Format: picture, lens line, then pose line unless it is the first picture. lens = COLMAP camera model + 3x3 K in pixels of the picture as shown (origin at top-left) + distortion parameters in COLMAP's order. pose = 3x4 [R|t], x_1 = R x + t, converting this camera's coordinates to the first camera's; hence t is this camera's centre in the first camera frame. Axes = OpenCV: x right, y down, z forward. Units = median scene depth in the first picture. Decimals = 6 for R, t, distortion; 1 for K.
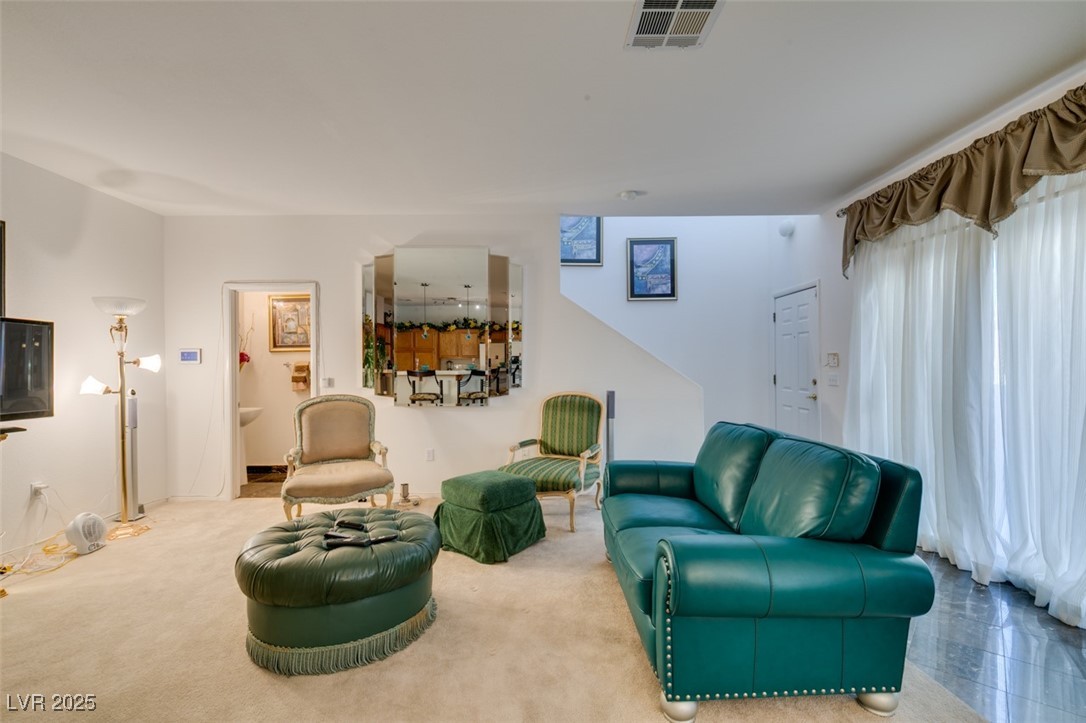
lens RADIAL K [[484.7, 0, 541.3], [0, 484.7, 363.0], [0, 0, 1]] dist [0.007048, -0.002324]
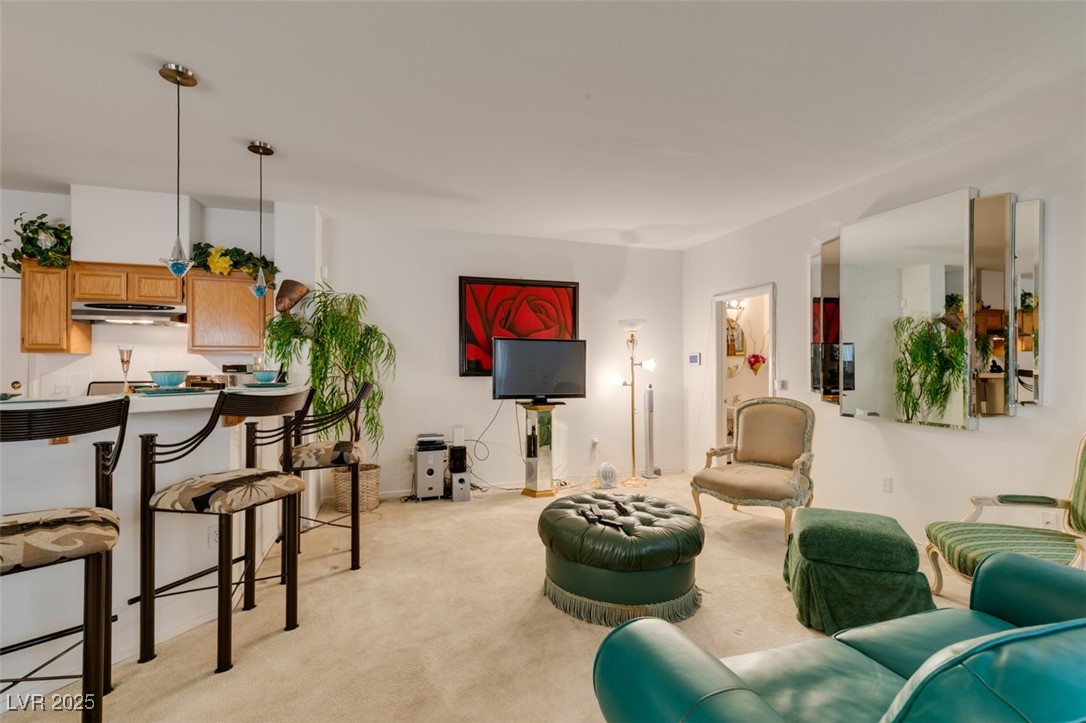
lens RADIAL K [[484.7, 0, 542.3], [0, 484.7, 366.6], [0, 0, 1]] dist [0.007048, -0.002324]
pose [[0.317134, 0.004134, -0.948372, 0.364377], [0.002663, 0.999983, 0.005250, -0.002666], [0.948377, -0.004191, 0.317118, 0.264429]]
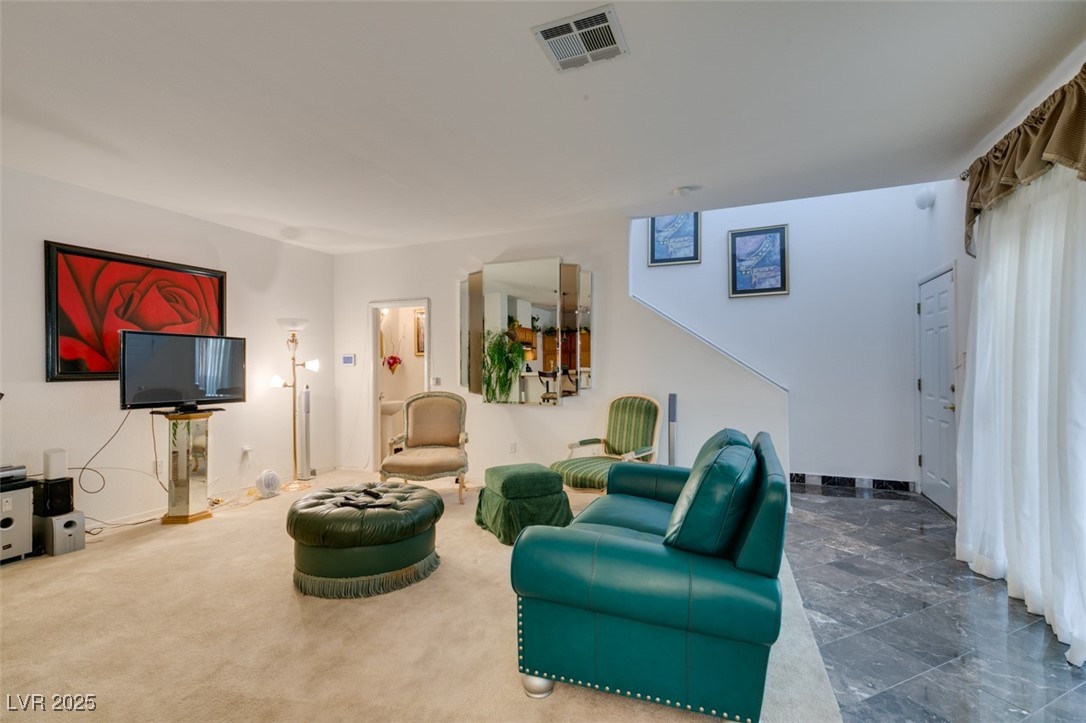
lens RADIAL K [[484.7, 0, 541.6], [0, 484.7, 363.9], [0, 0, 1]] dist [0.007048, -0.002324]
pose [[0.920066, -0.001488, -0.391760, 0.298962], [0.001442, 0.999999, -0.000411, -0.002520], [0.391760, -0.000186, 0.920067, 0.000024]]
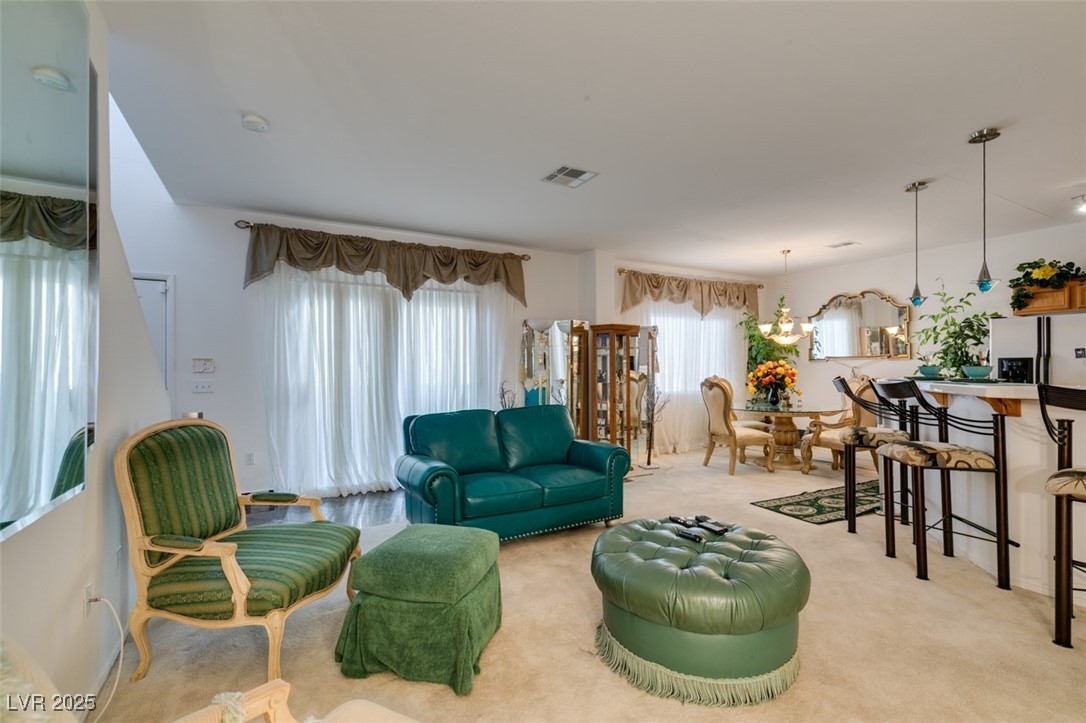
lens RADIAL K [[484.7, 0, 542.9], [0, 484.7, 366.2], [0, 0, 1]] dist [0.007048, -0.002324]
pose [[-0.488451, 0.012891, 0.872496, -0.610314], [0.004139, 0.999914, -0.012456, 0.010342], [-0.872582, -0.002473, -0.488462, 0.968626]]
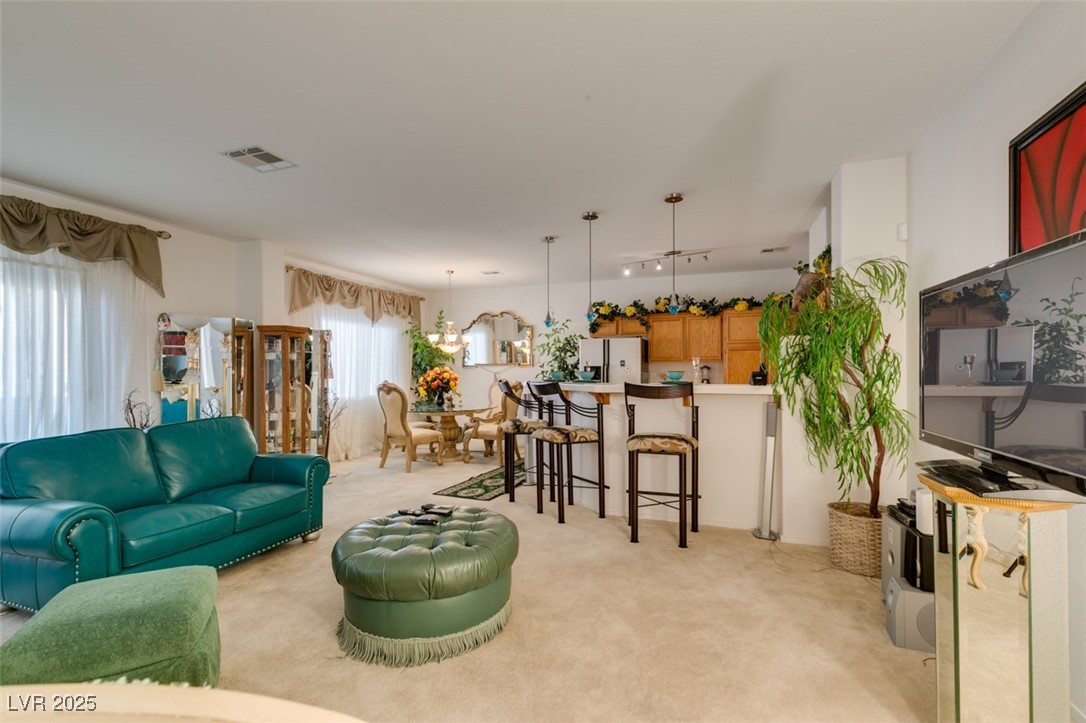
lens RADIAL K [[484.7, 0, 542.8], [0, 484.7, 372.8], [0, 0, 1]] dist [0.007048, -0.002324]
pose [[-0.939793, 0.012147, 0.341527, -0.565860], [0.011072, 0.999926, -0.005098, 0.010762], [-0.341564, -0.001010, -0.939858, 1.081764]]
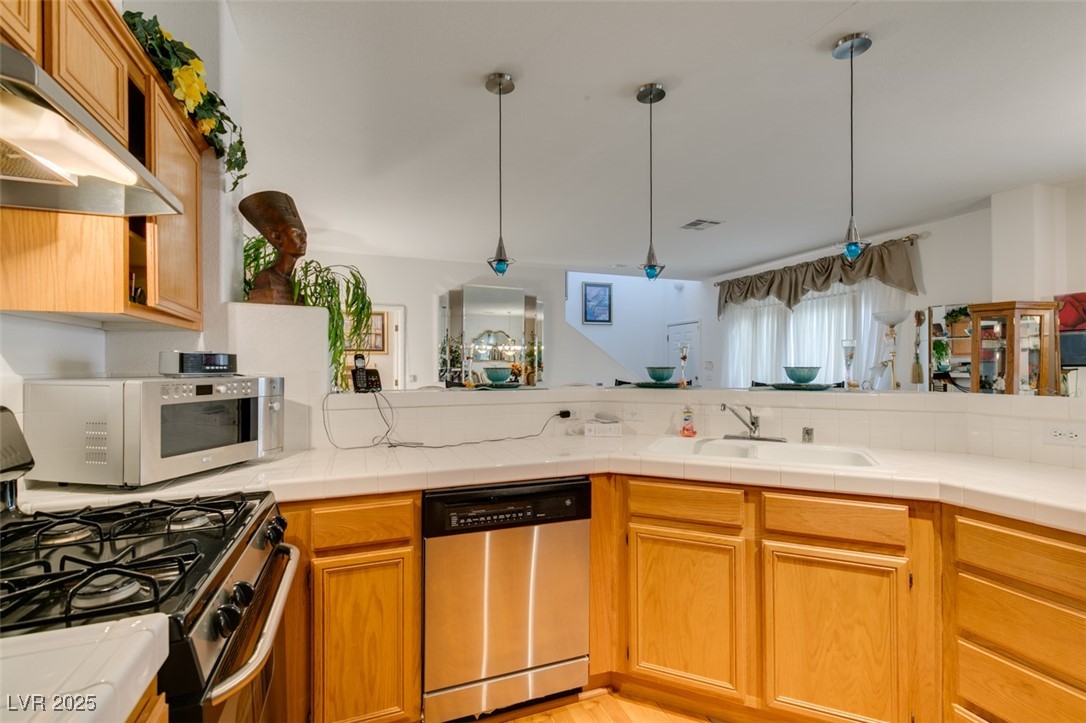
lens RADIAL K [[484.7, 0, 539.2], [0, 484.7, 360.9], [0, 0, 1]] dist [0.007048, -0.002324]
pose [[0.937620, 0.011305, 0.347477, -0.648420], [-0.008081, 0.999910, -0.010726, 0.002729], [-0.347567, 0.007249, 0.937627, -0.481582]]
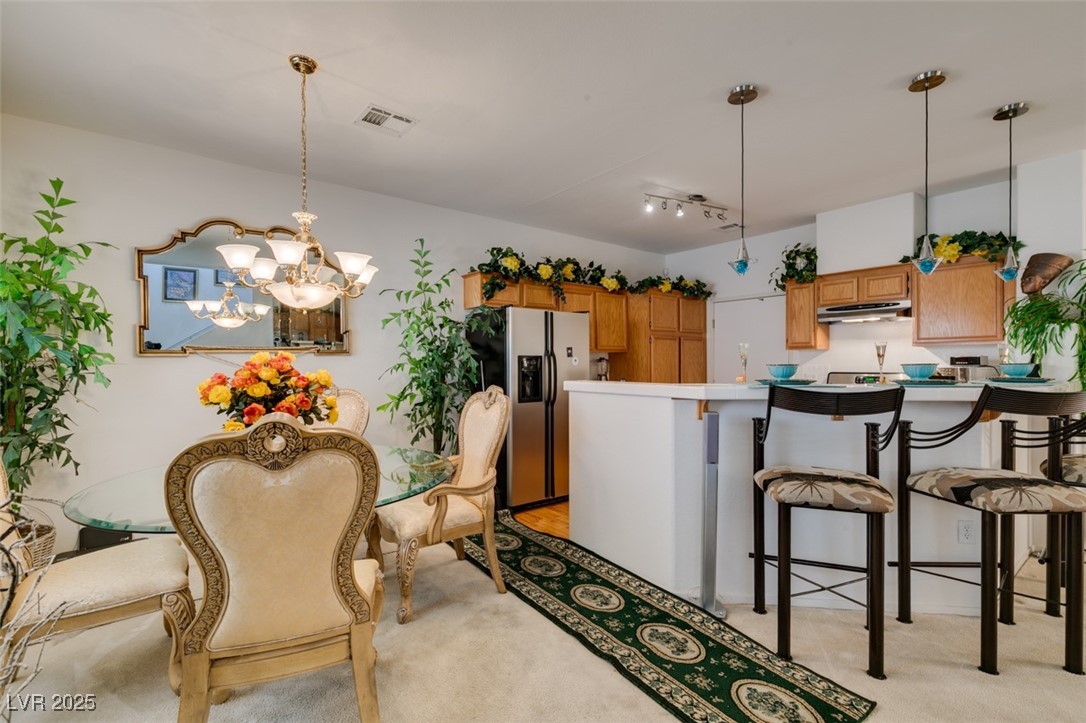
lens RADIAL K [[484.7, 0, 542.1], [0, 484.7, 365.6], [0, 0, 1]] dist [0.007048, -0.002324]
pose [[-0.791327, 0.016443, -0.611172, 0.430833], [0.015699, 0.999855, 0.006575, -0.004877], [0.611192, -0.004392, -0.791471, 0.225905]]
